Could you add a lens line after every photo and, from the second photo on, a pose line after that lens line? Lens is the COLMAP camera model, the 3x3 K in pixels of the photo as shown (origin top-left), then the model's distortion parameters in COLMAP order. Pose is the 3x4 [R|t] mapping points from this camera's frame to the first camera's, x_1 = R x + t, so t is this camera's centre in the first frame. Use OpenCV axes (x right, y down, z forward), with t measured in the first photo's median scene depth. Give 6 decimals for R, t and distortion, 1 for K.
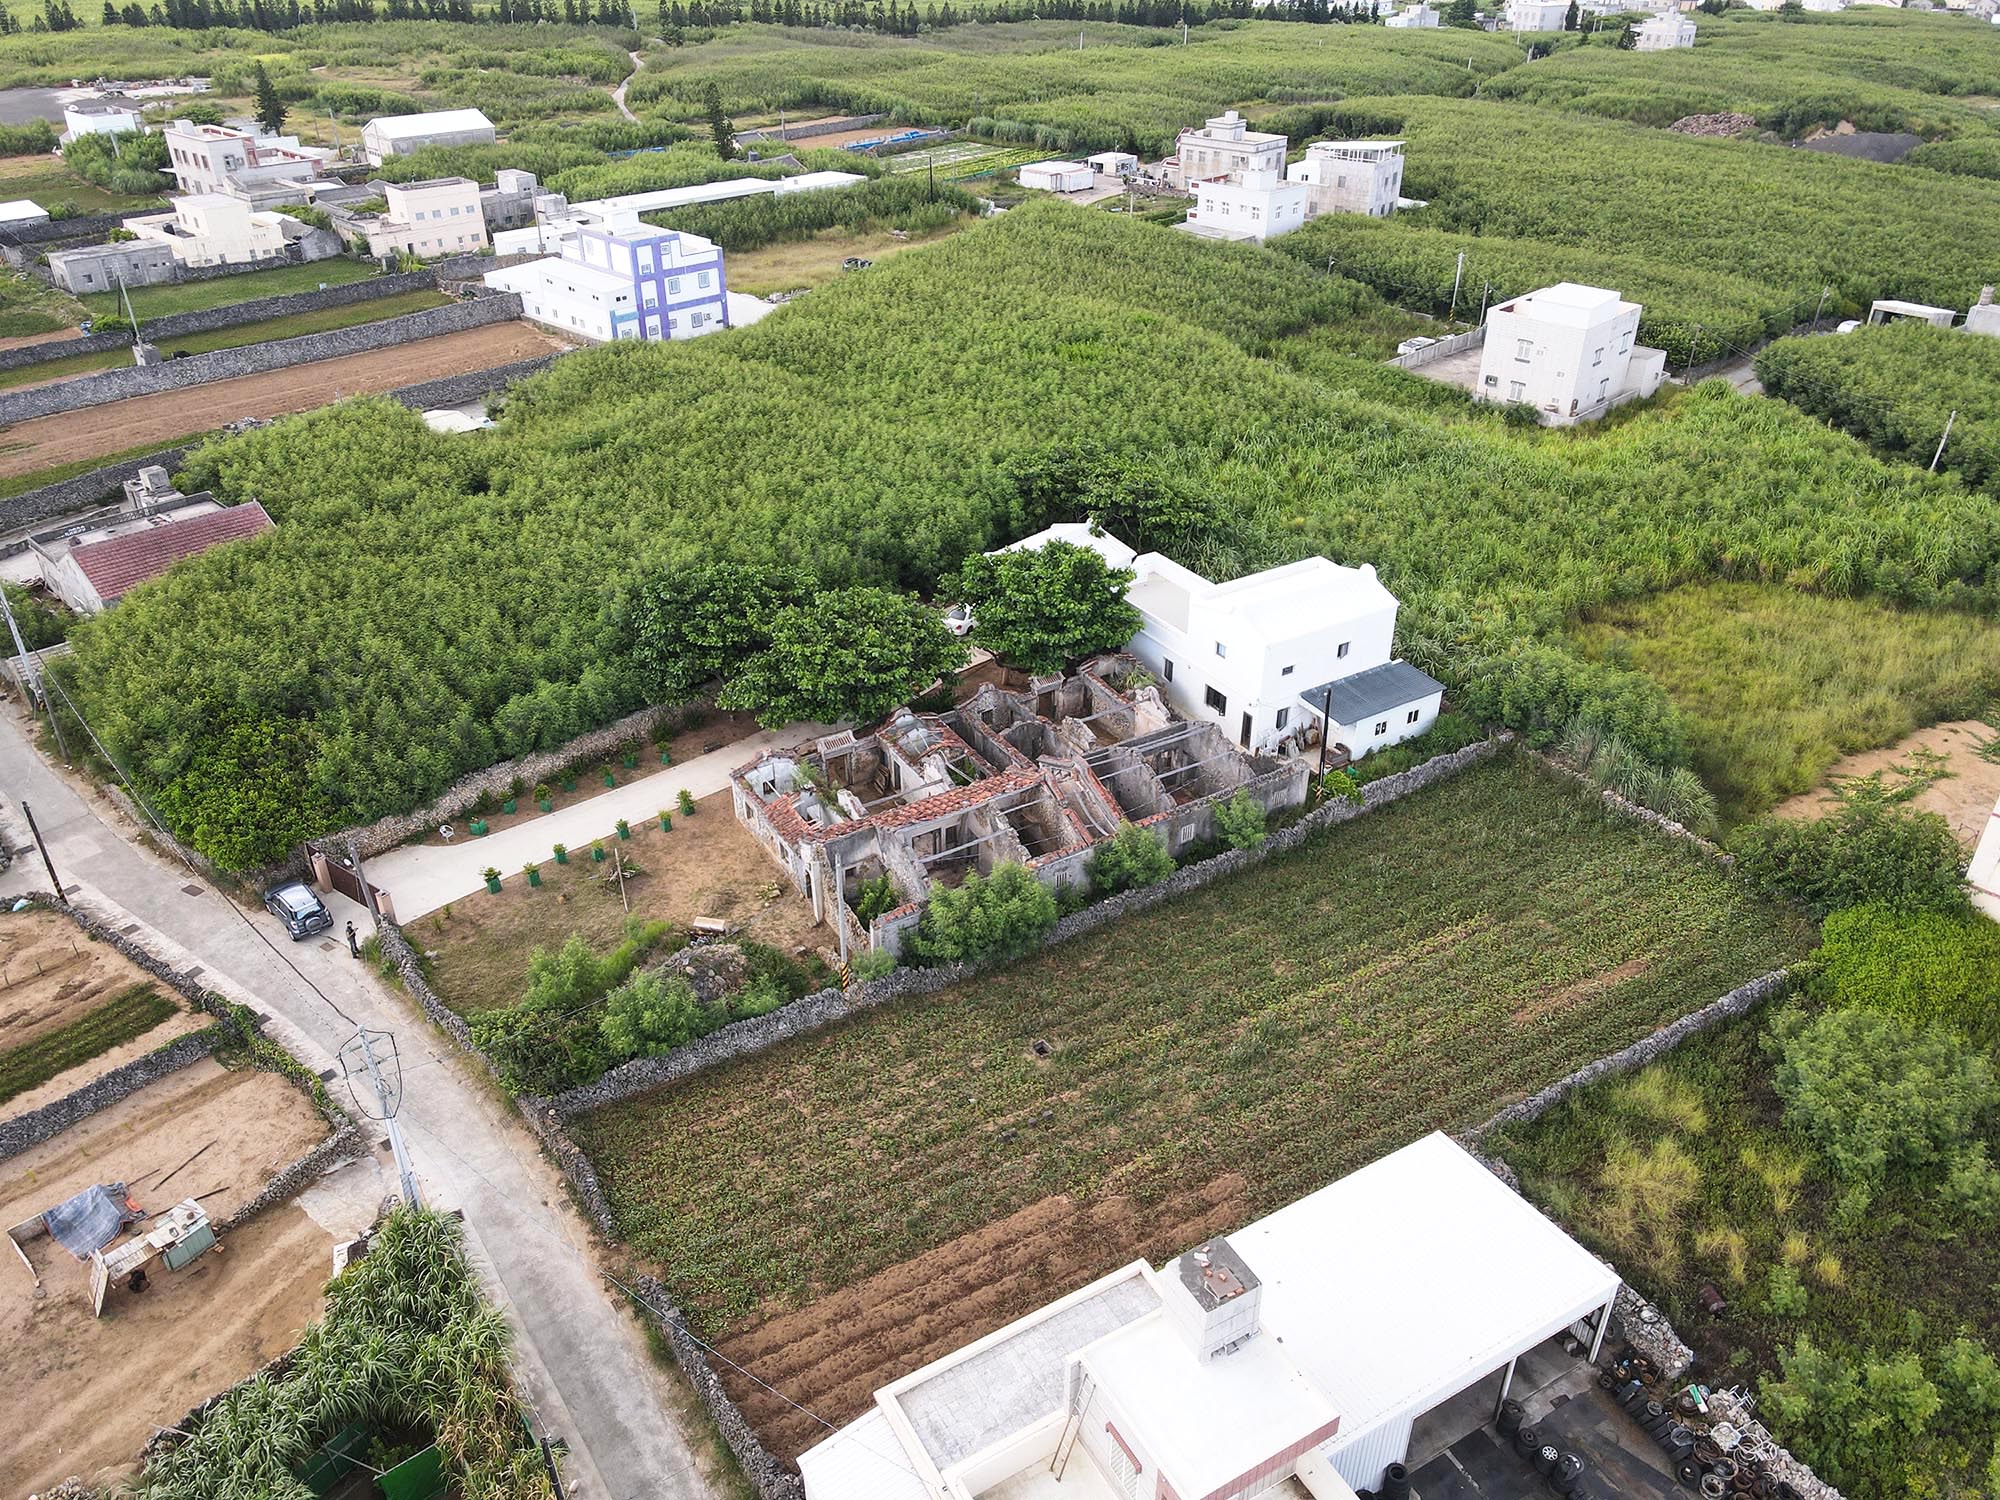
lens RADIAL K [[1460.0, 0, 983.7], [0, 1460.0, 739.8], [0, 0, 1]] dist [0.014701, 0.007741]
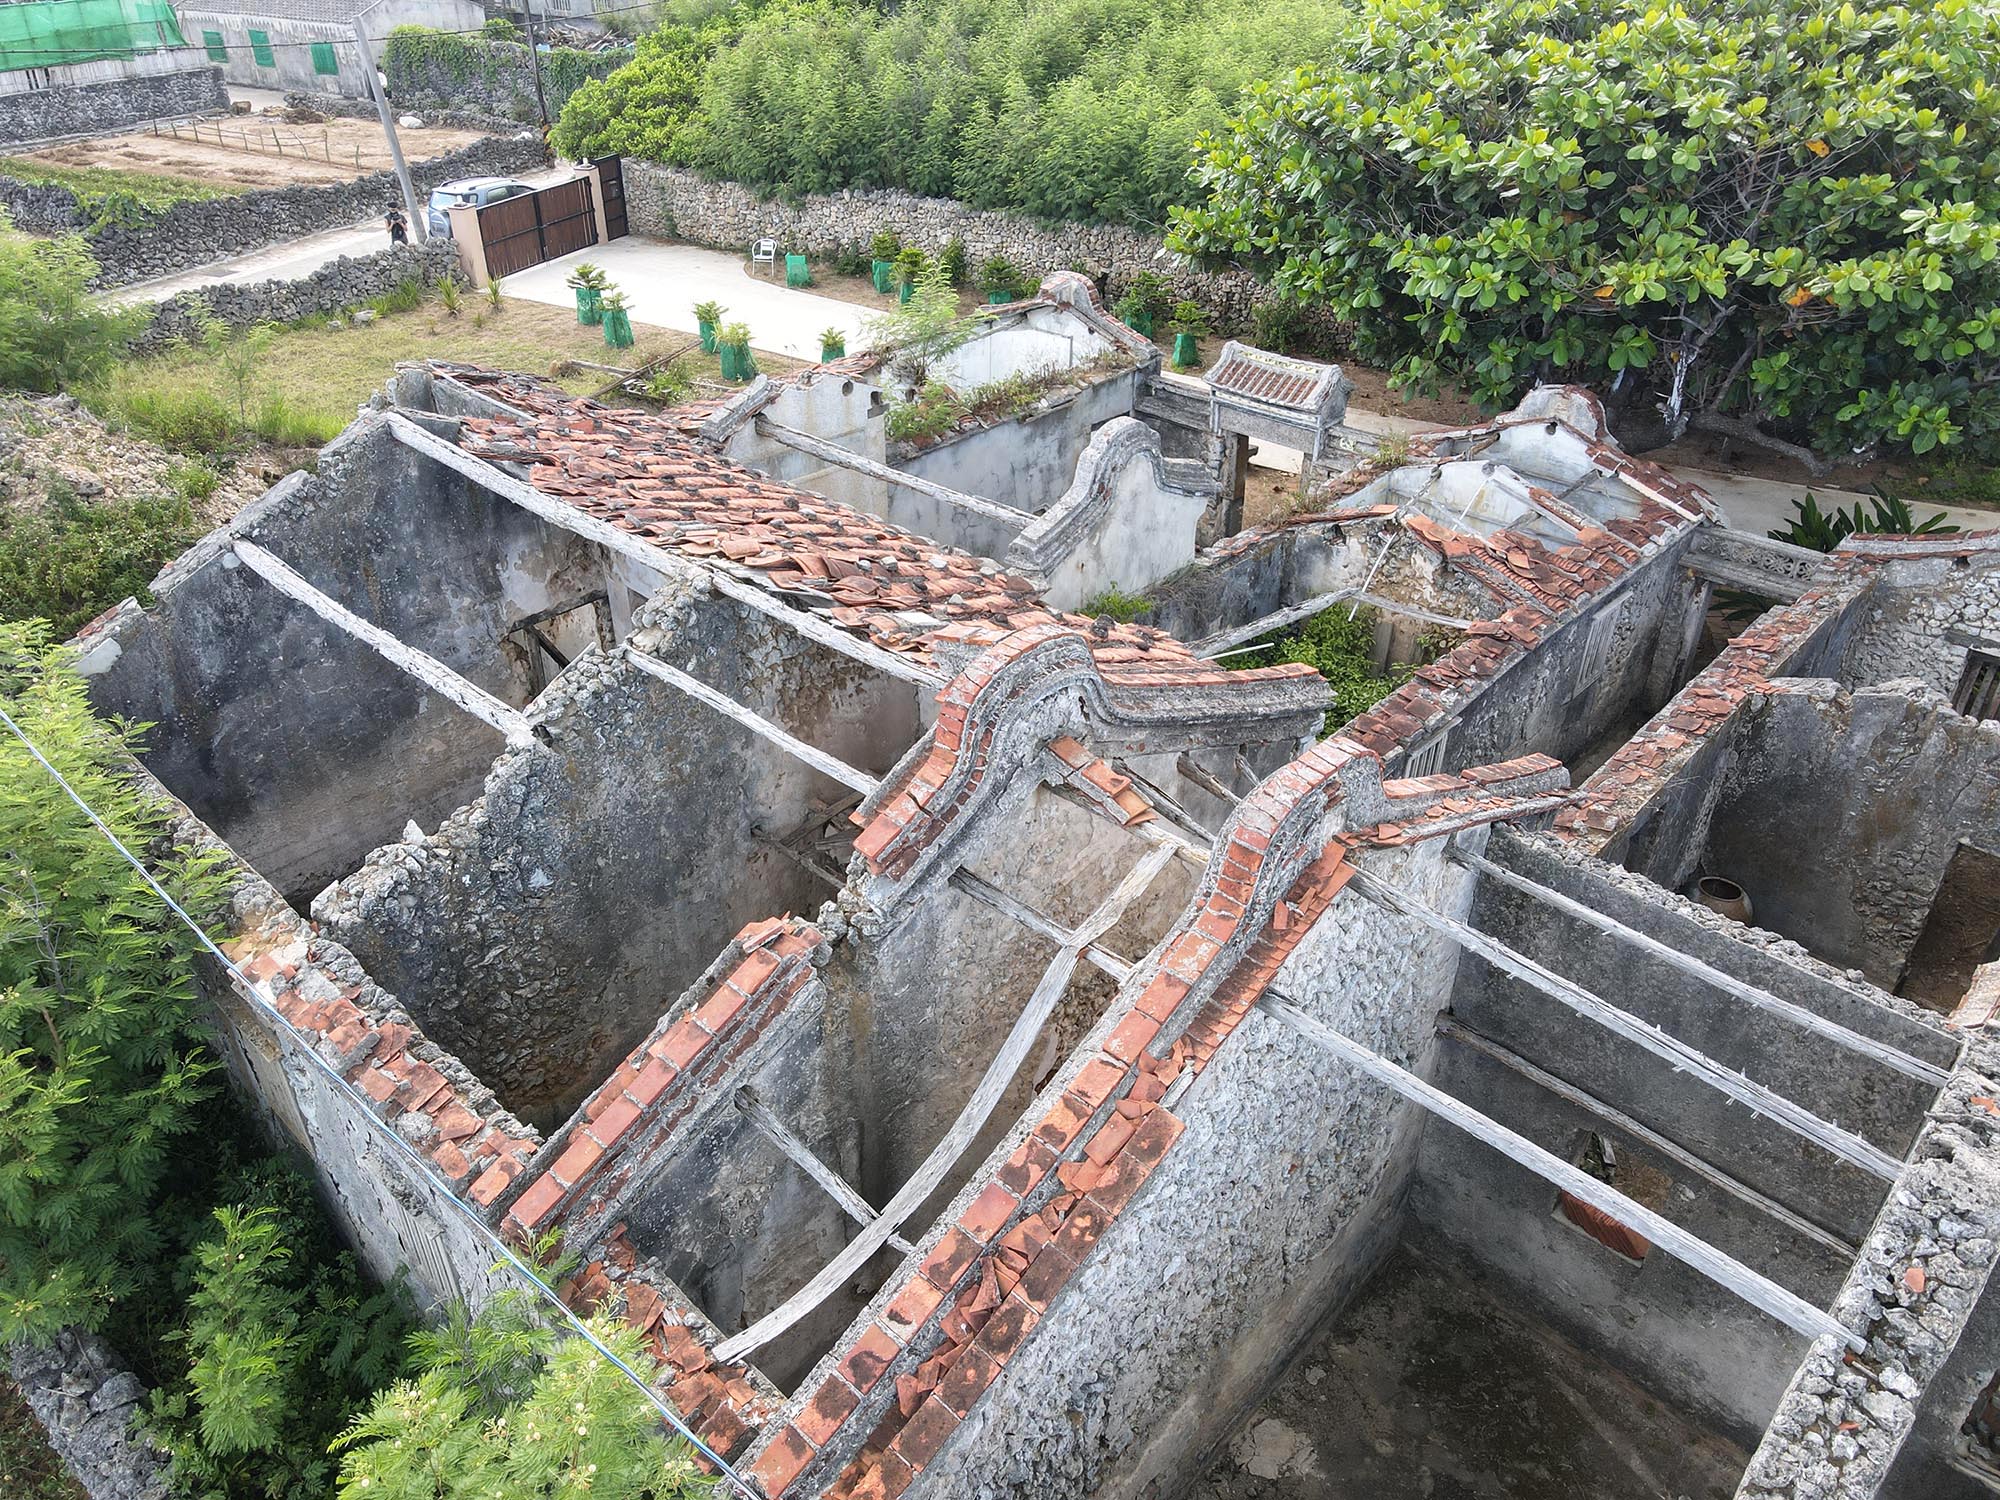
lens RADIAL K [[1460.0, 0, 998.3], [0, 1460.0, 742.6], [0, 0, 1]] dist [0.014701, 0.007741]
pose [[0.261337, 0.513466, -0.817346, 0.128002], [-0.494098, 0.798586, 0.343698, -0.012228], [0.829199, 0.314028, 0.462403, 0.800892]]
